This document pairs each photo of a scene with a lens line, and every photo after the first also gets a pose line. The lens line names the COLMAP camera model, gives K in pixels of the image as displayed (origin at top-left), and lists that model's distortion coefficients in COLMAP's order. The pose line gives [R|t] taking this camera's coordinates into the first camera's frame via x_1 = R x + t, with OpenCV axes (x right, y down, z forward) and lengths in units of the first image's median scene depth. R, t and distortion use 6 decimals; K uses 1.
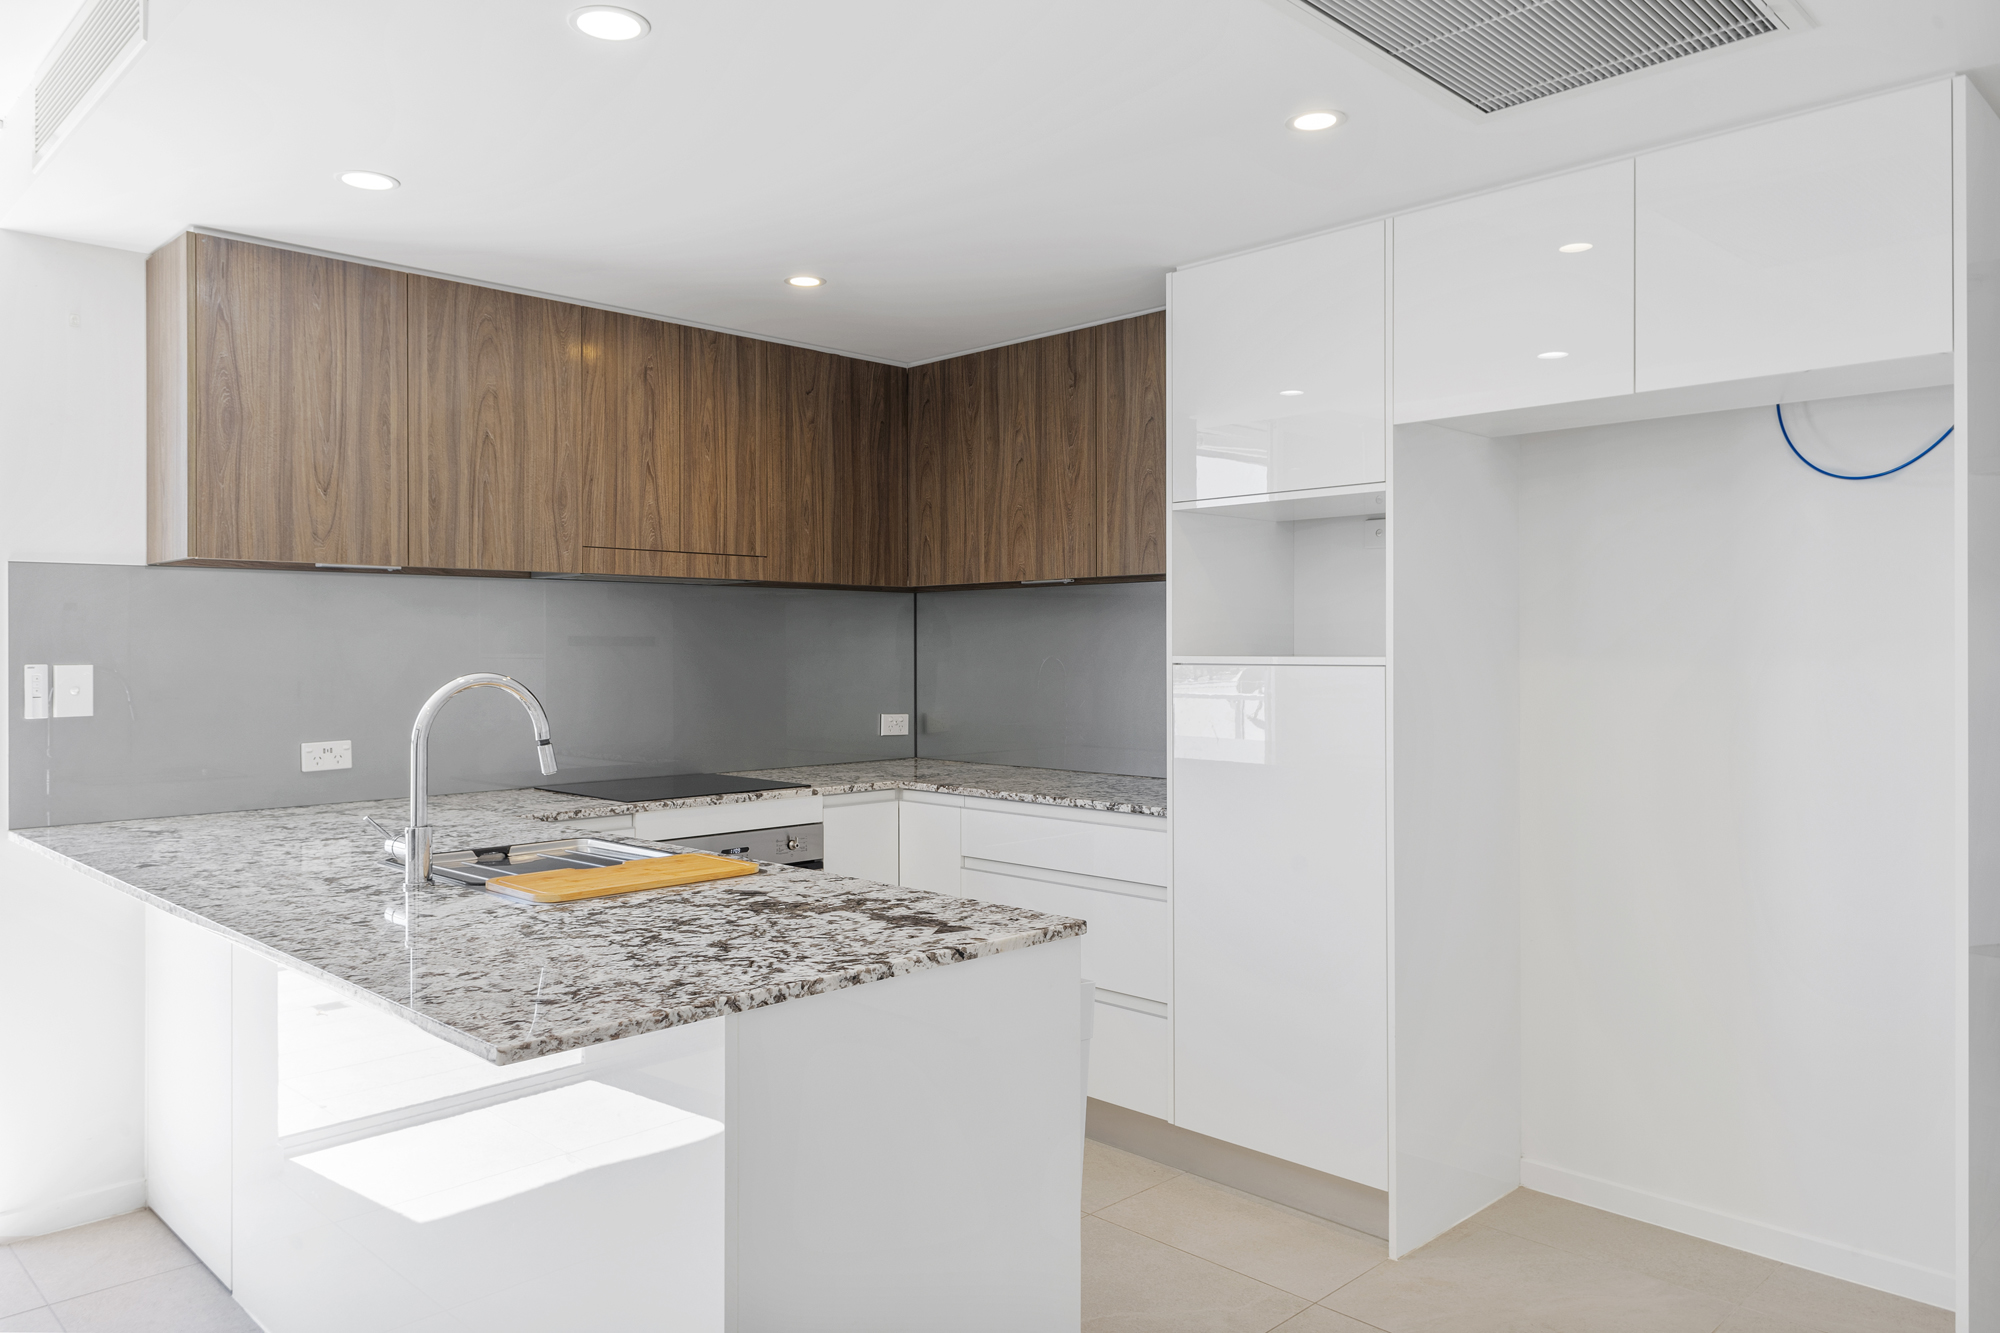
lens RADIAL K [[1358.1, 0, 995.0], [0, 1358.1, 648.1], [0, 0, 1]] dist [0.006610, 0.001737]
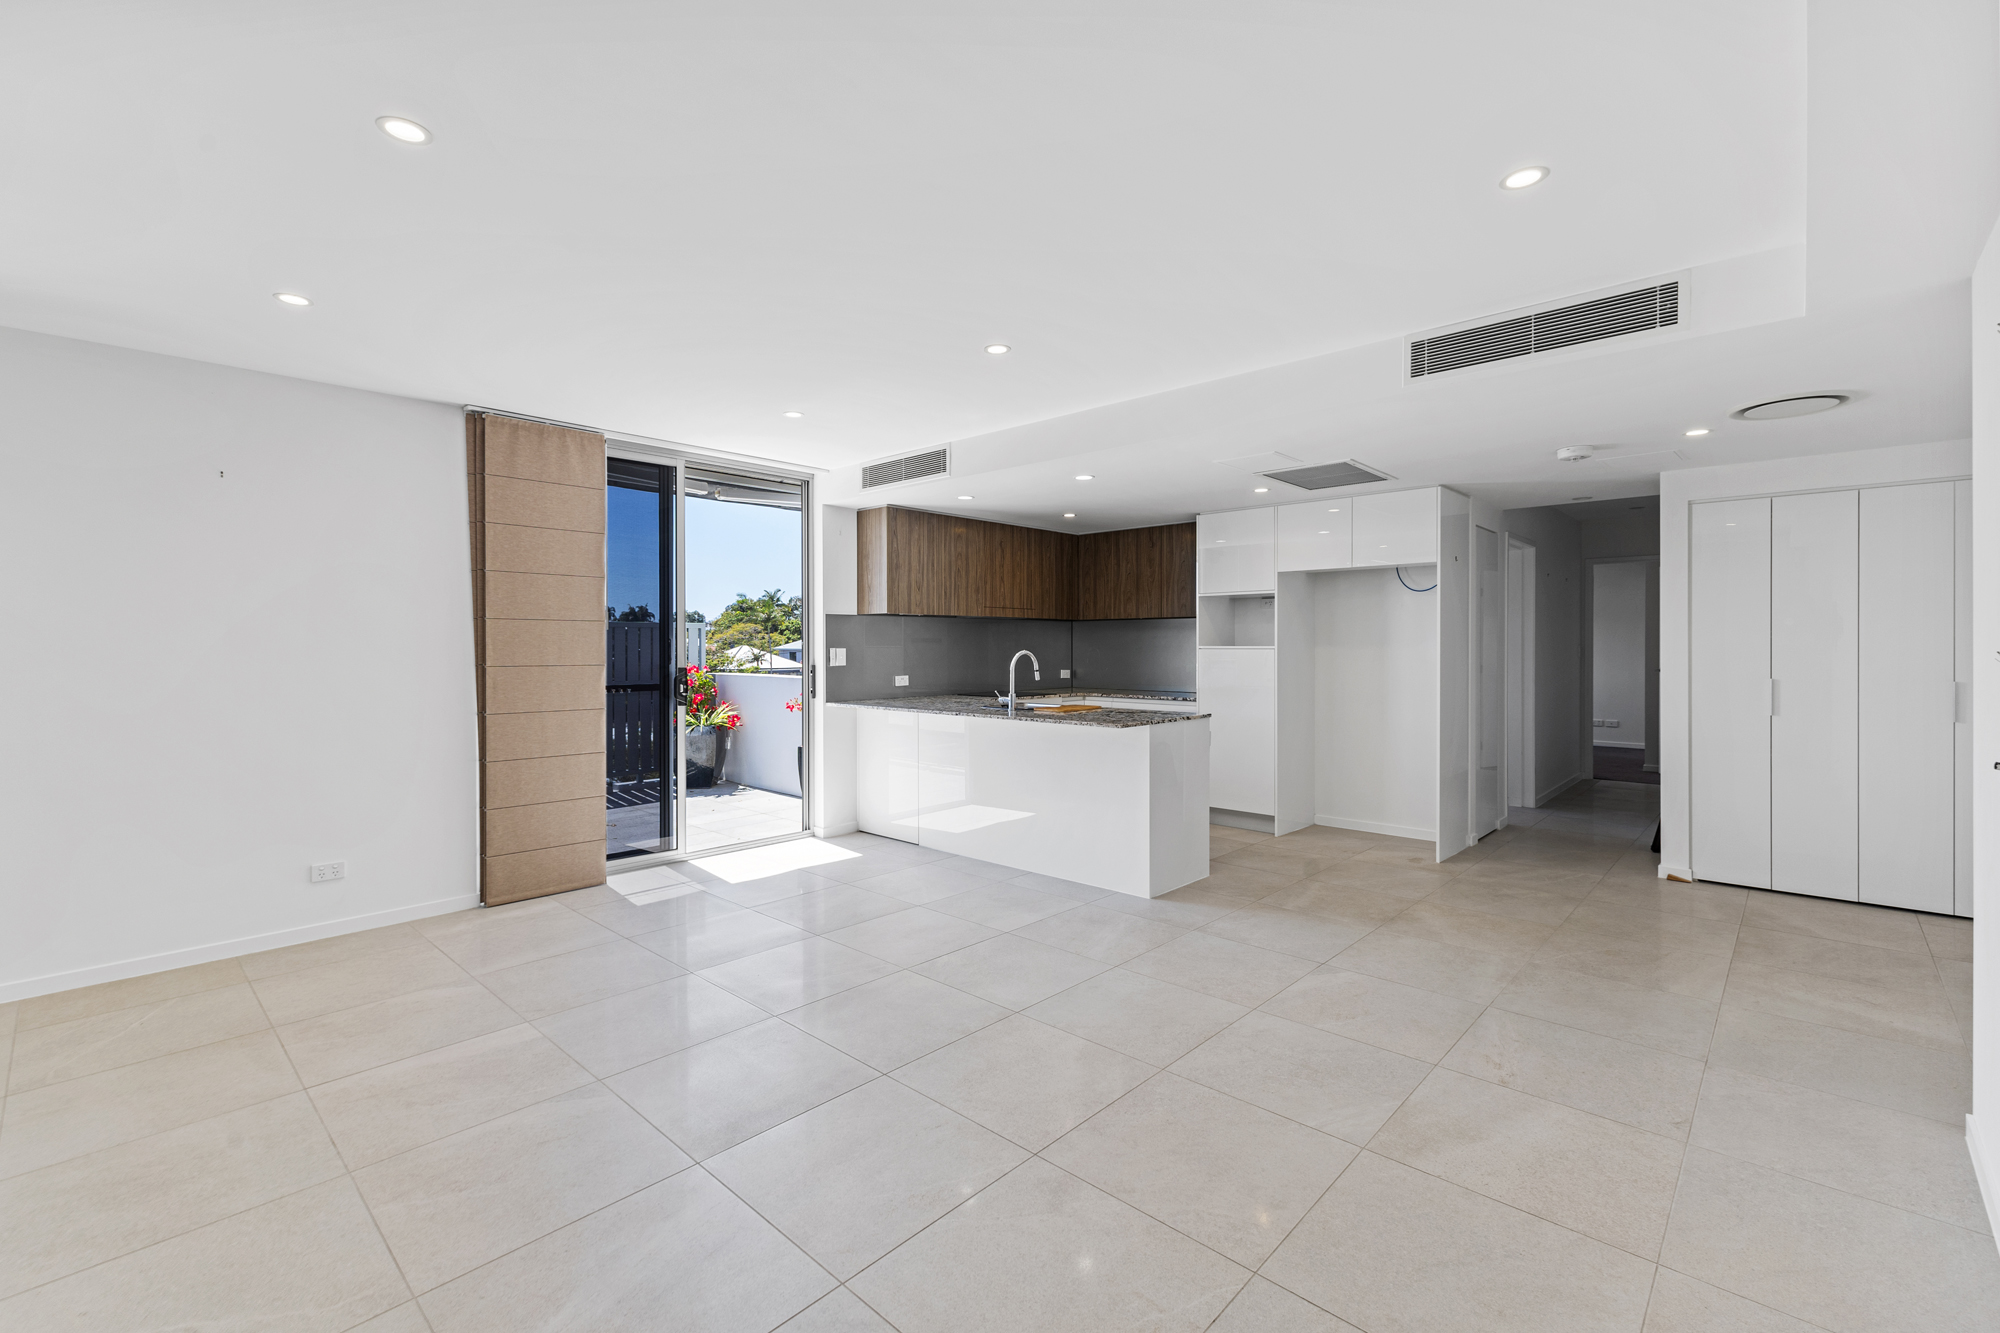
lens RADIAL K [[856.7, 0, 1005.4], [0, 856.7, 655.4], [0, 0, 1]] dist [0.001597, -0.000829]
pose [[0.999165, 0.002104, 0.040799, -0.321311], [-0.002696, 0.999892, 0.014449, -0.000521], [-0.040765, -0.014547, 0.999063, -0.738673]]
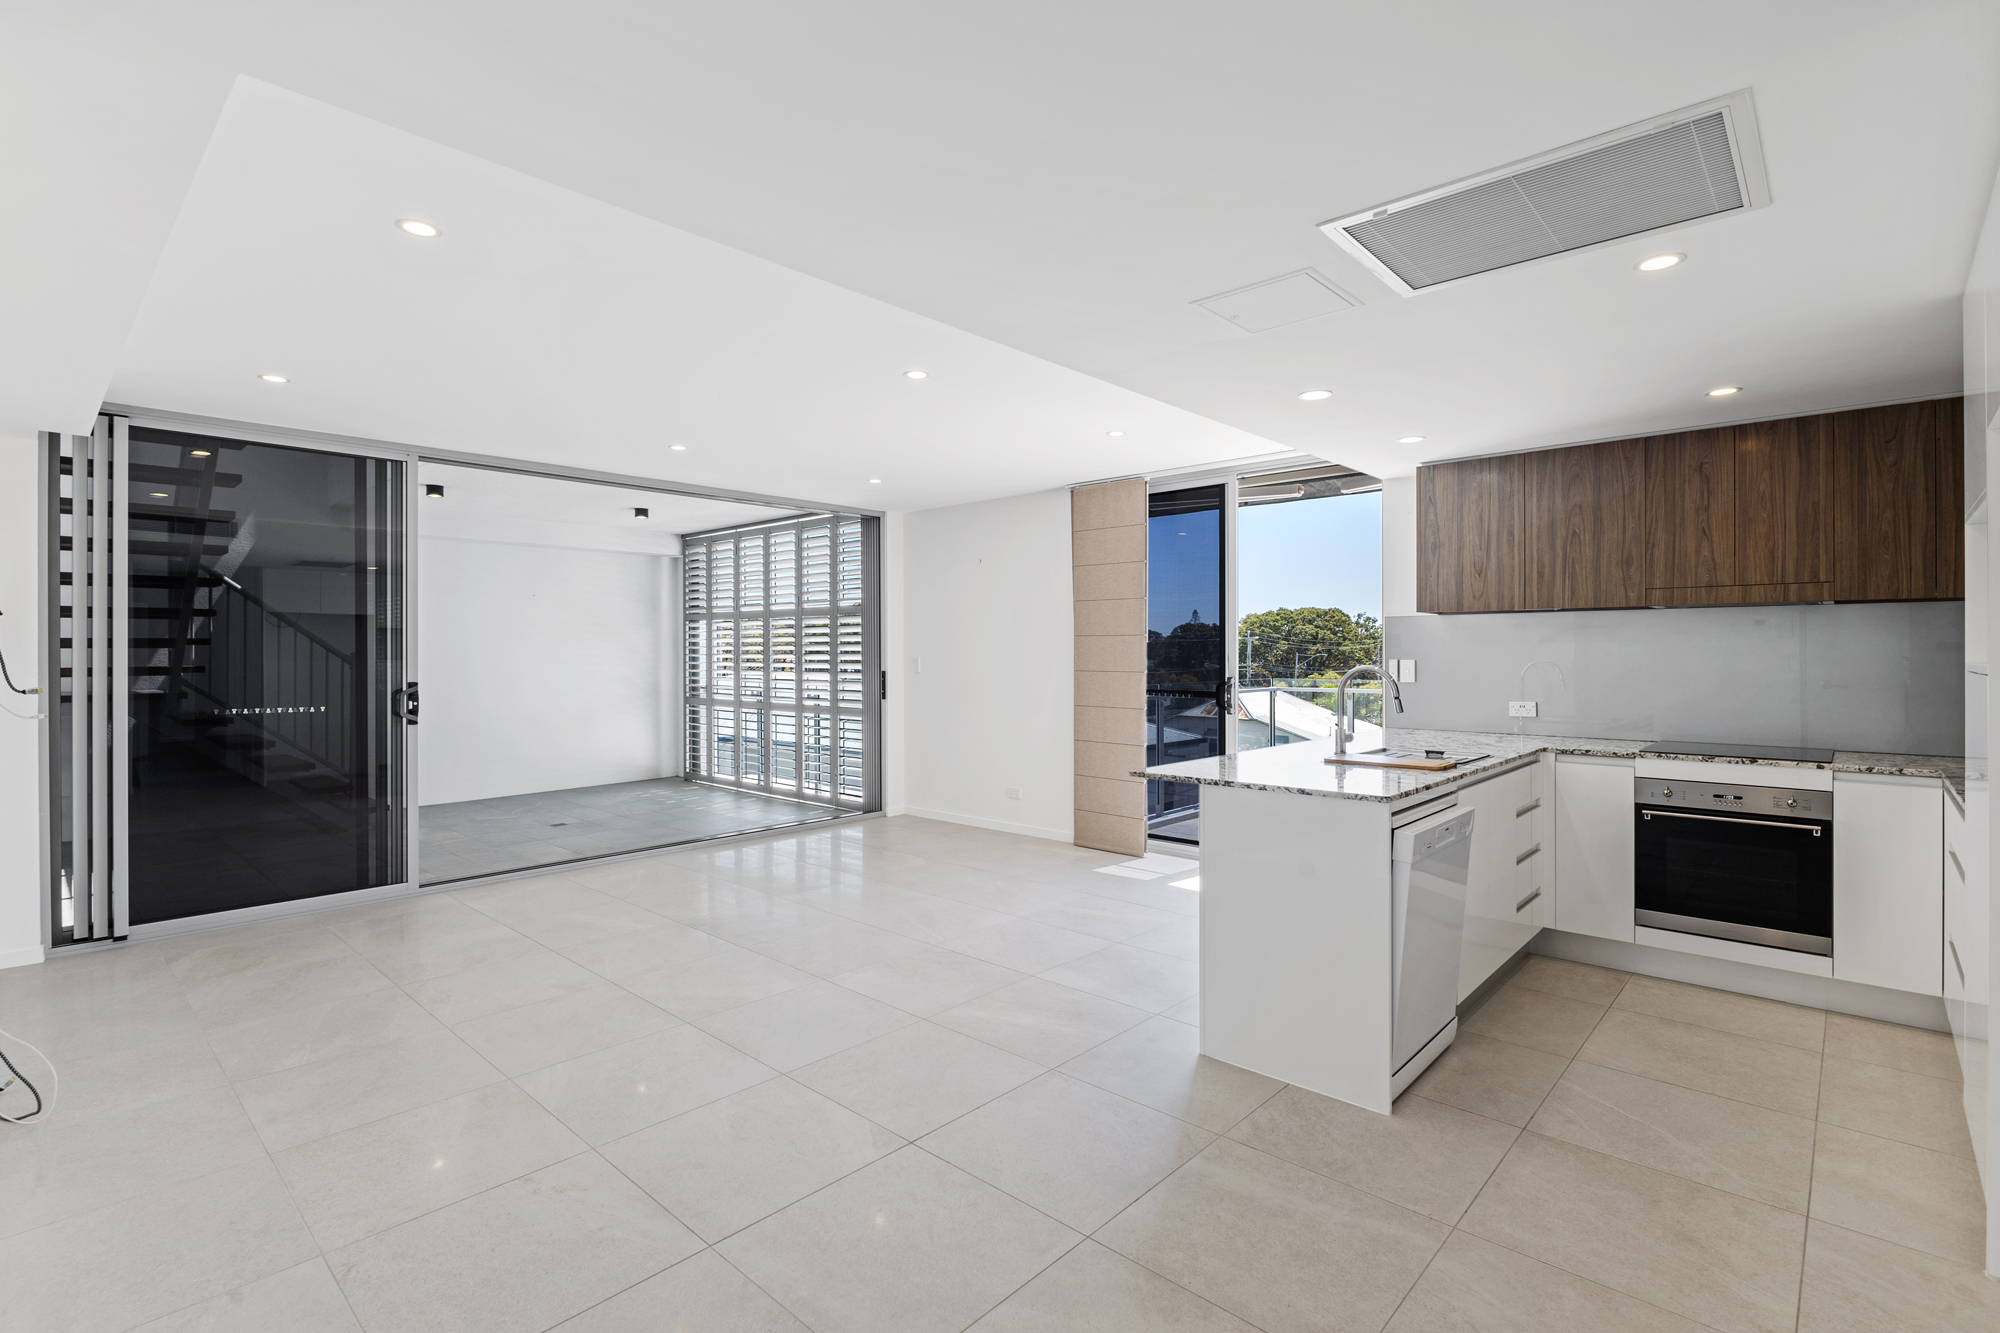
lens RADIAL K [[939.0, 0, 1005.0], [0, 939.0, 655.5], [0, 0, 1]] dist [-0.011892, -0.000215]
pose [[0.048197, 0.008997, -0.998797, 0.724760], [0.005784, 0.999940, 0.009287, -0.011468], [0.998821, -0.006225, 0.048143, 0.196763]]
